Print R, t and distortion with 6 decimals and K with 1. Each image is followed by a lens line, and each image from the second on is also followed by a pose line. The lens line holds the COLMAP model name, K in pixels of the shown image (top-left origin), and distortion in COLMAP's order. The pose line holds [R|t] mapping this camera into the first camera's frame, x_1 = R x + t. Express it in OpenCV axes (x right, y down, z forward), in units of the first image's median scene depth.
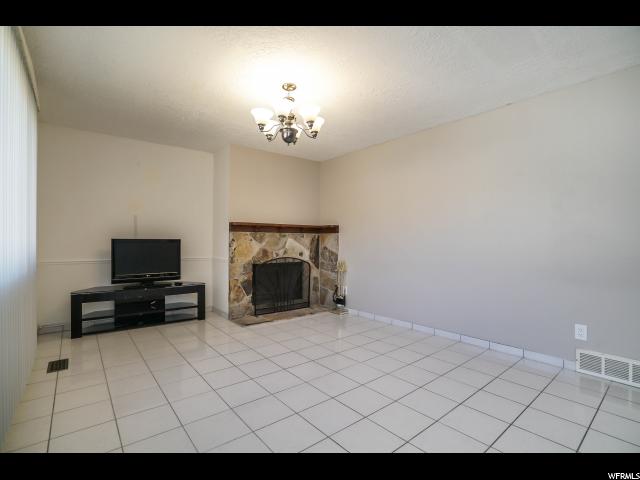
lens RADIAL K [[308.9, 0, 319.8], [0, 308.9, 243.3], [0, 0, 1]] dist [-0.018486, 0.001518]
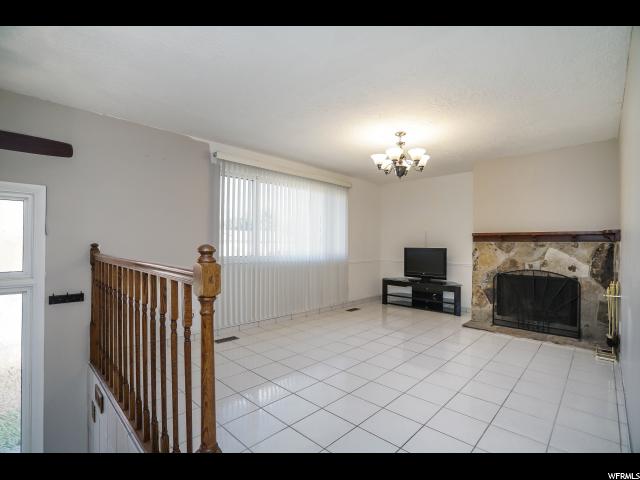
lens RADIAL K [[308.9, 0, 319.9], [0, 308.9, 240.9], [0, 0, 1]] dist [-0.018486, 0.001518]
pose [[0.145771, -0.013877, -0.989221, 0.692925], [-0.016240, 0.999733, -0.016418, -0.013404], [0.989185, 0.018458, 0.145507, 0.281328]]
